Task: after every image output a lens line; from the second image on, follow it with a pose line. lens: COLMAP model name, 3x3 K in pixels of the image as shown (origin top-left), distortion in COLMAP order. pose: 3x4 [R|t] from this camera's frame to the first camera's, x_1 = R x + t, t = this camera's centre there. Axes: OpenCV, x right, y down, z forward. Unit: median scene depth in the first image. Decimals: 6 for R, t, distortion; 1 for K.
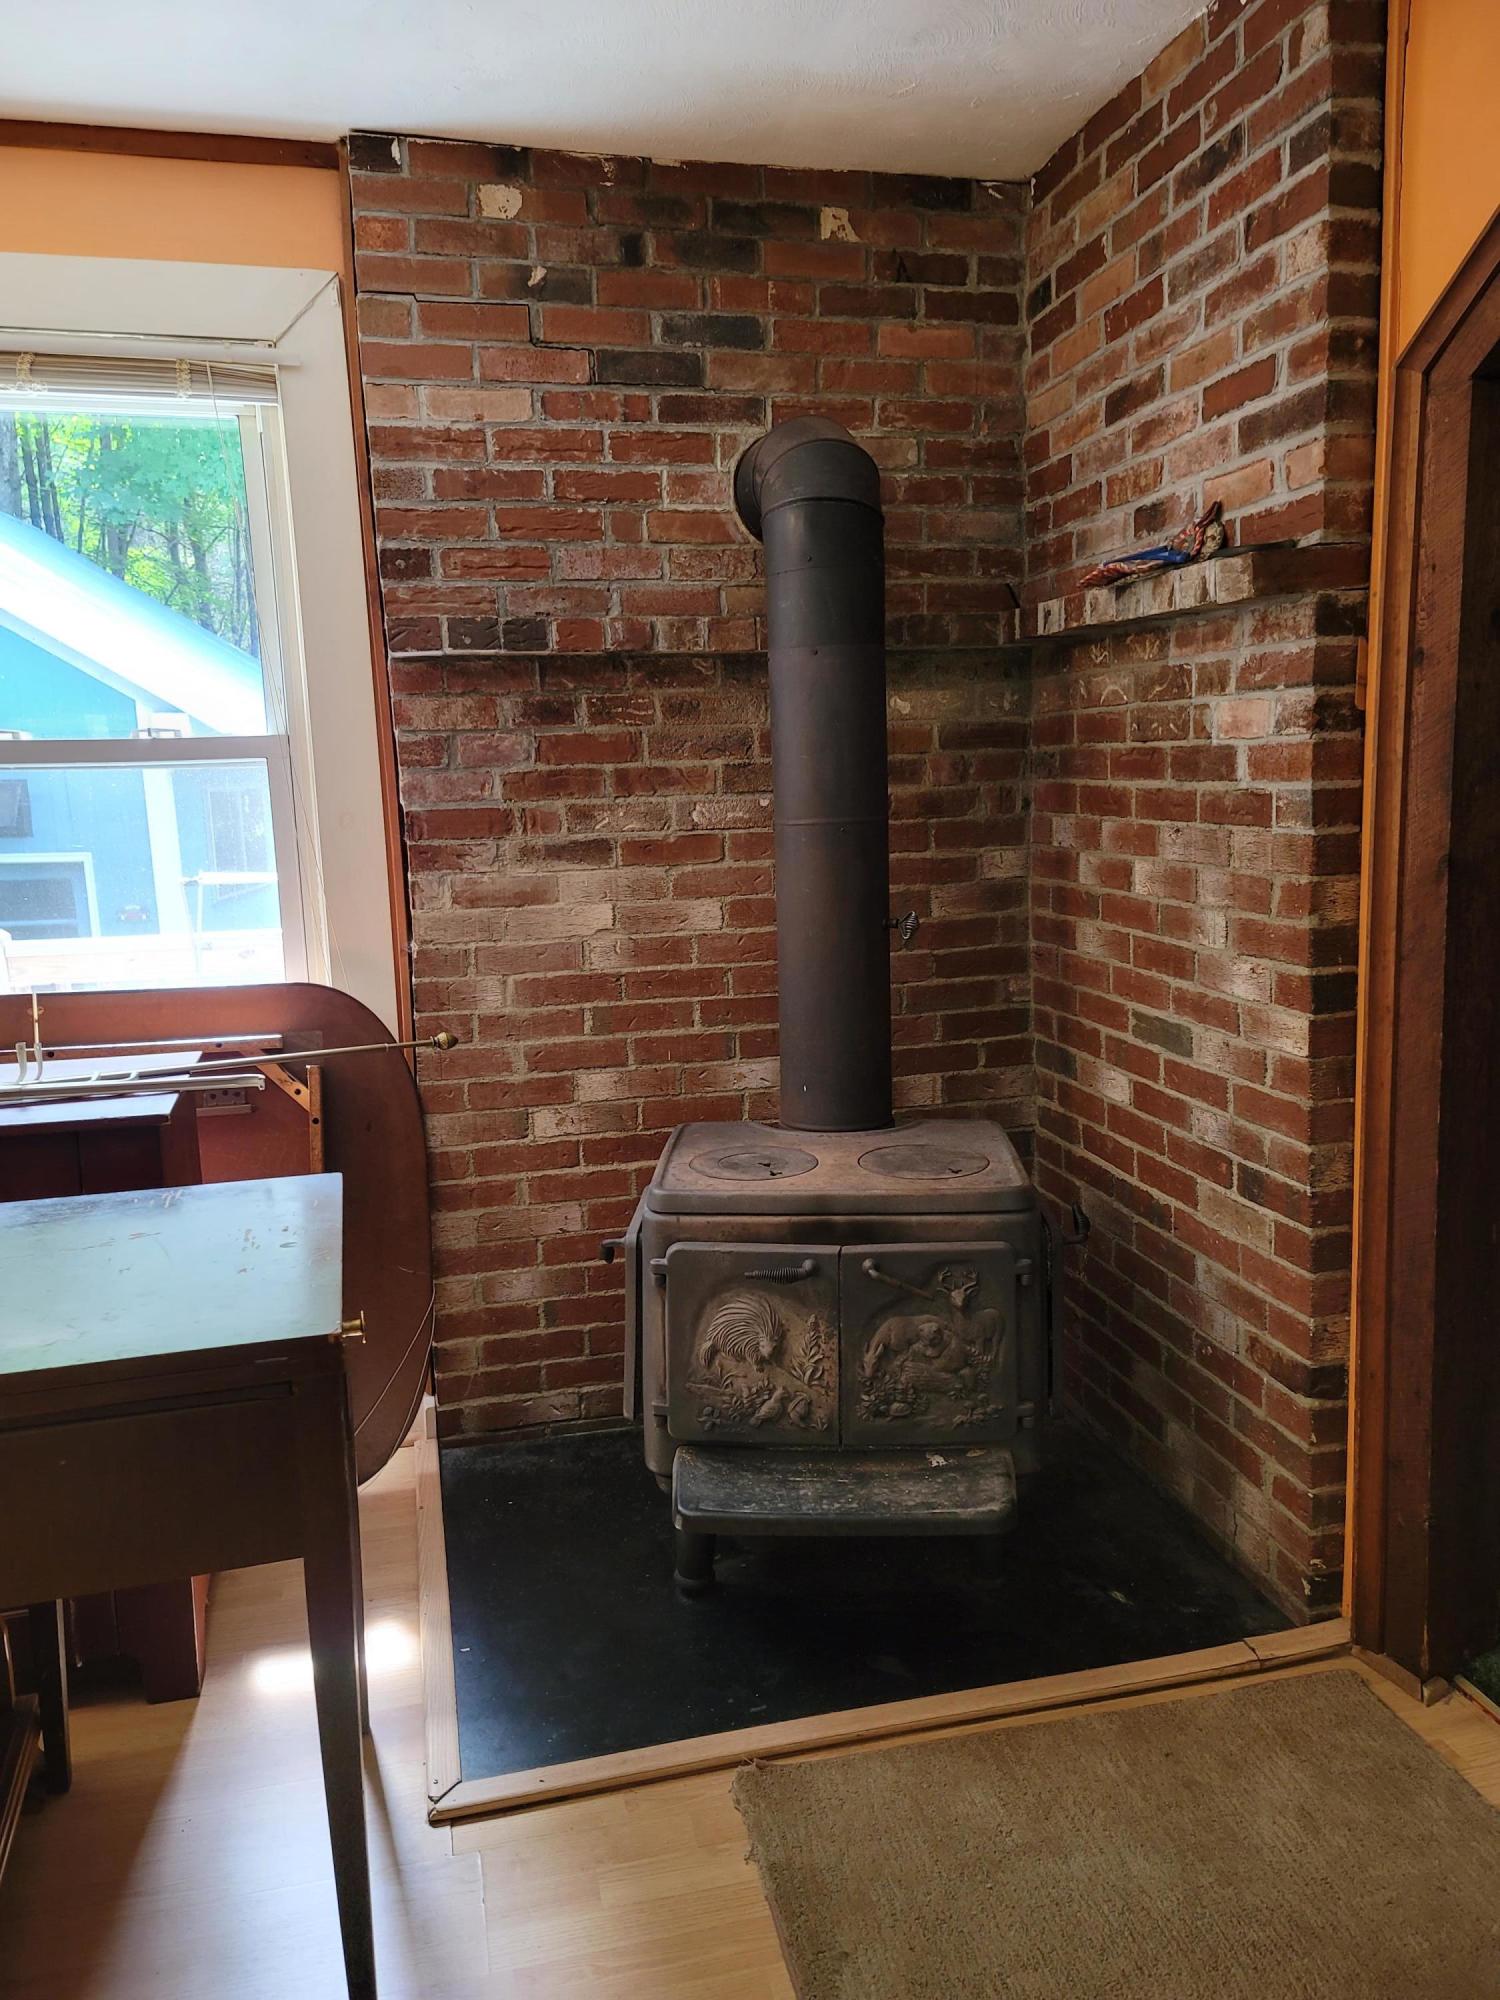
lens RADIAL K [[1460.5, 0, 753.1], [0, 1460.5, 998.8], [0, 0, 1]] dist [0.038866, 0.000677]
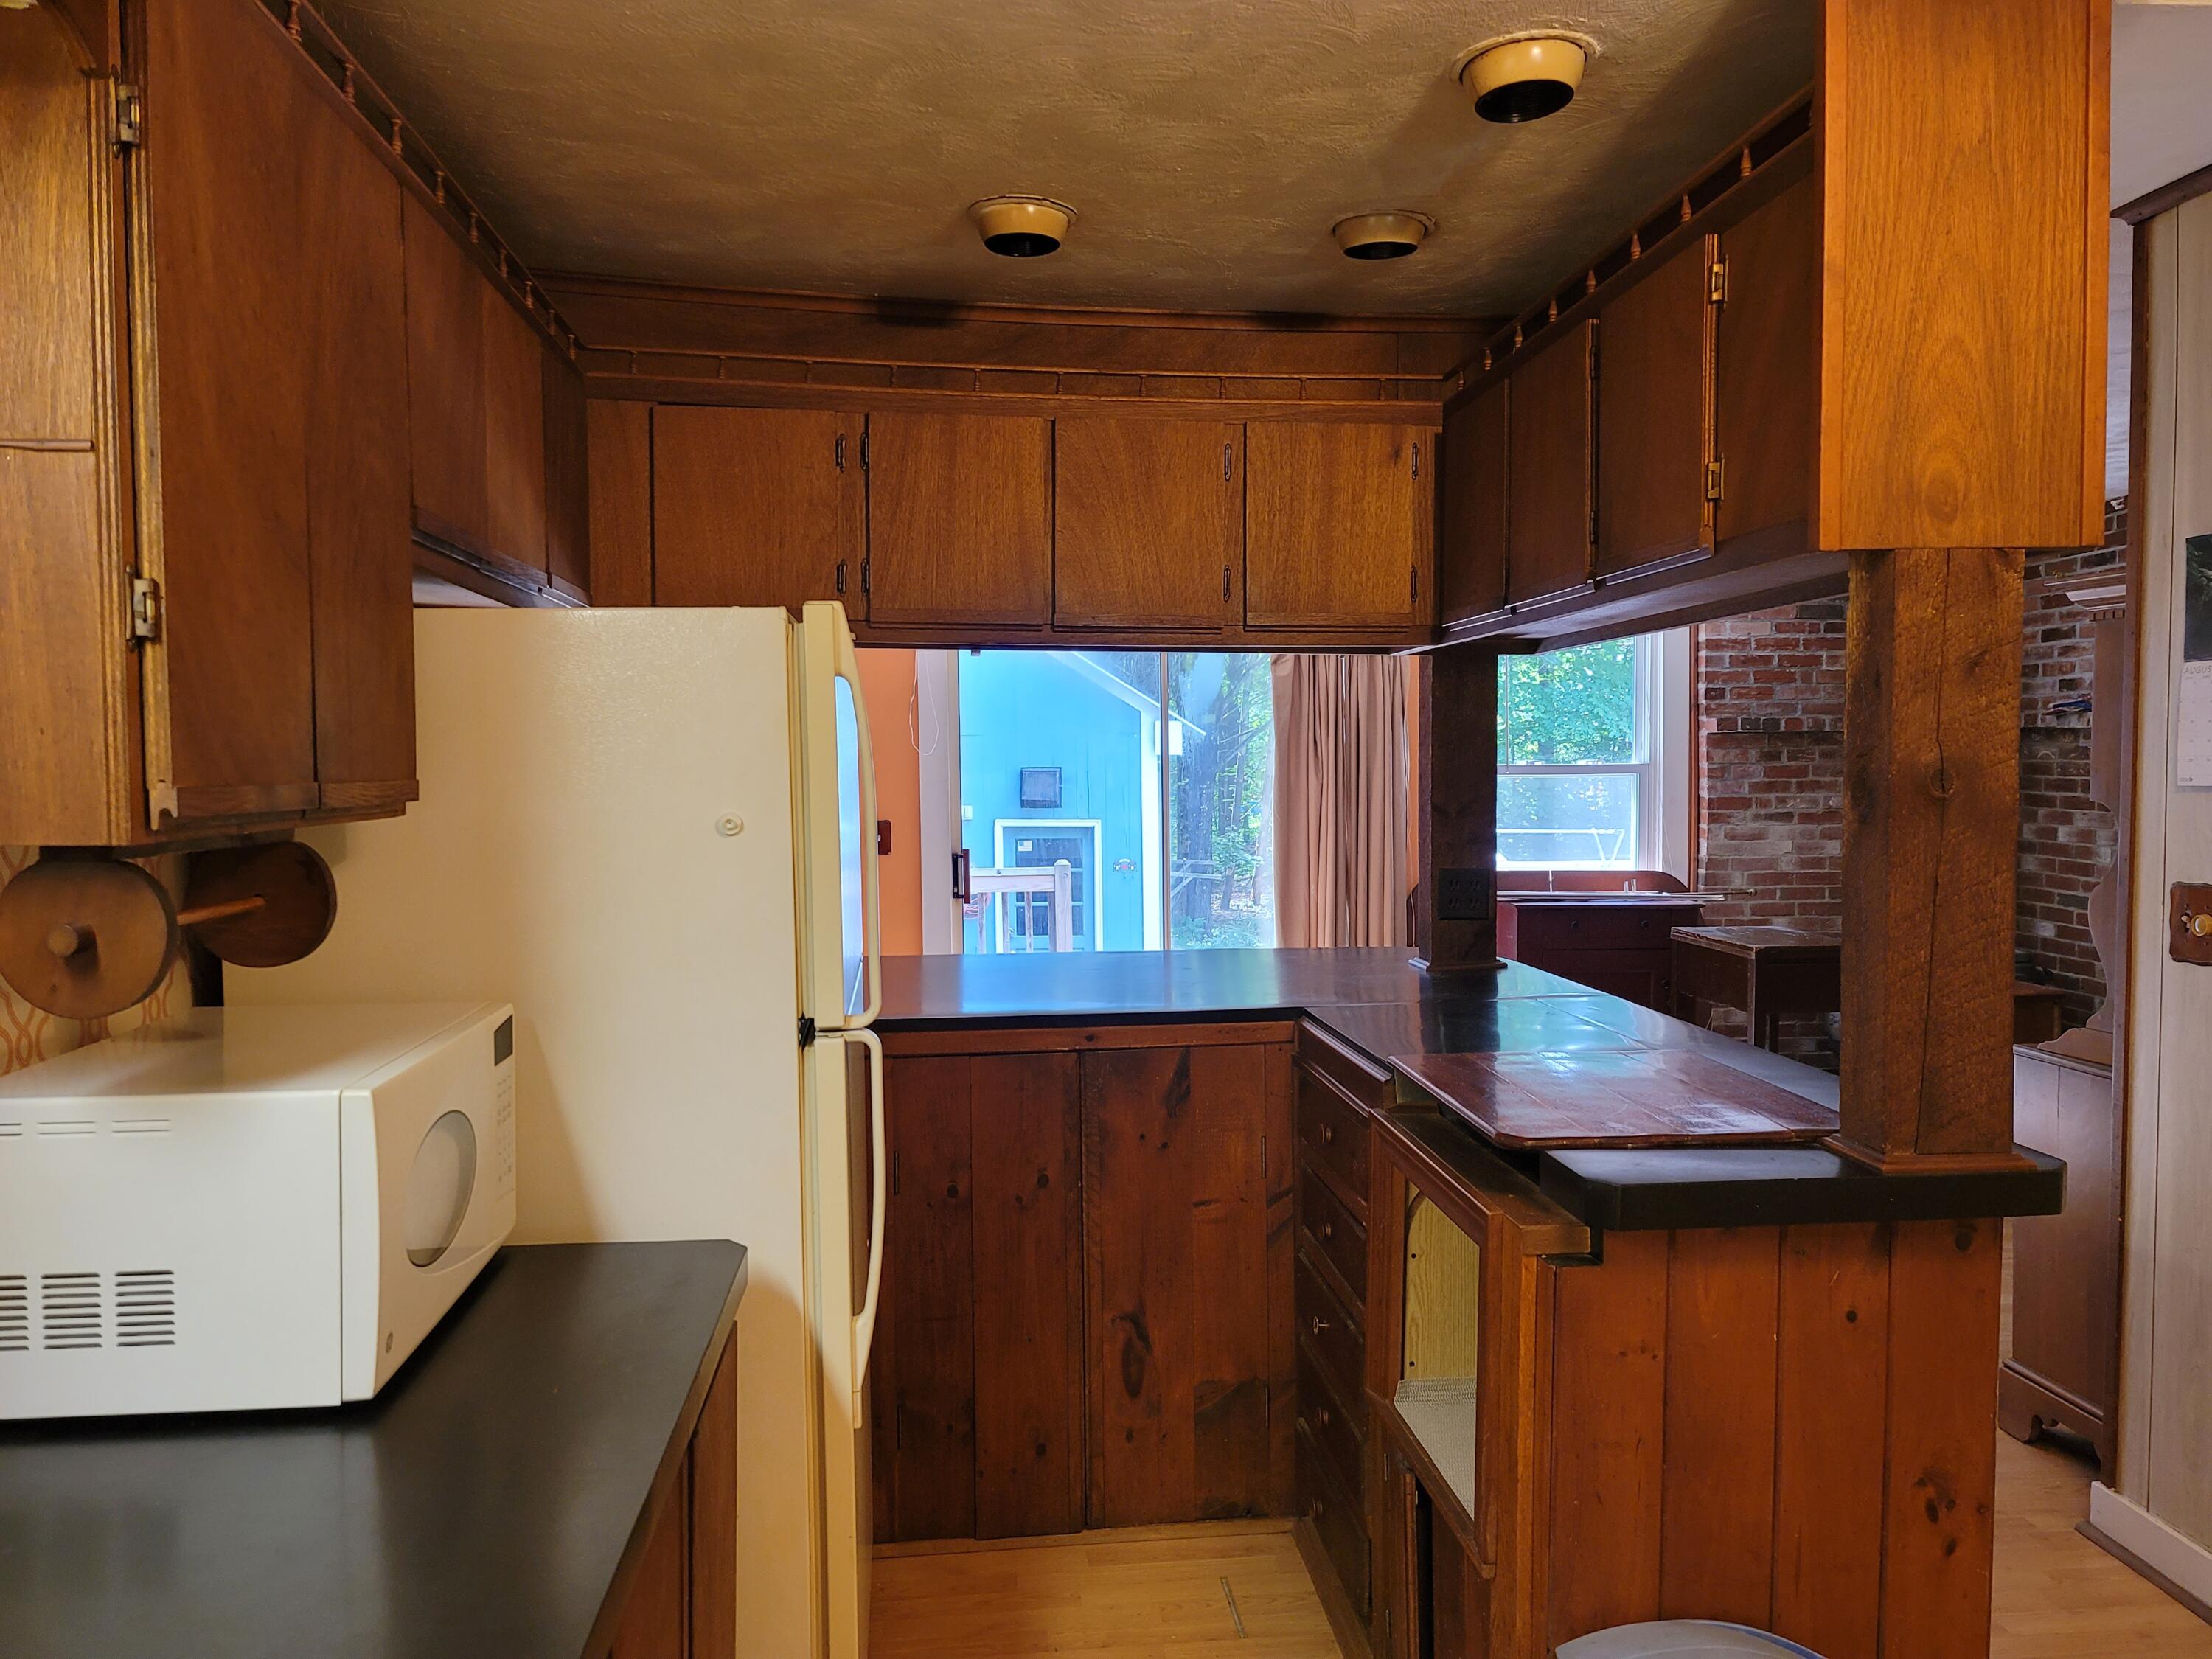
lens RADIAL K [[1615.3, 0, 1102.7], [0, 1615.3, 825.8], [0, 0, 1]] dist [0.038866, 0.000677]
pose [[0.989233, 0.029055, -0.143438, -0.805565], [-0.044792, 0.993170, -0.107737, 0.233290], [0.139328, 0.113002, 0.983778, -1.633692]]
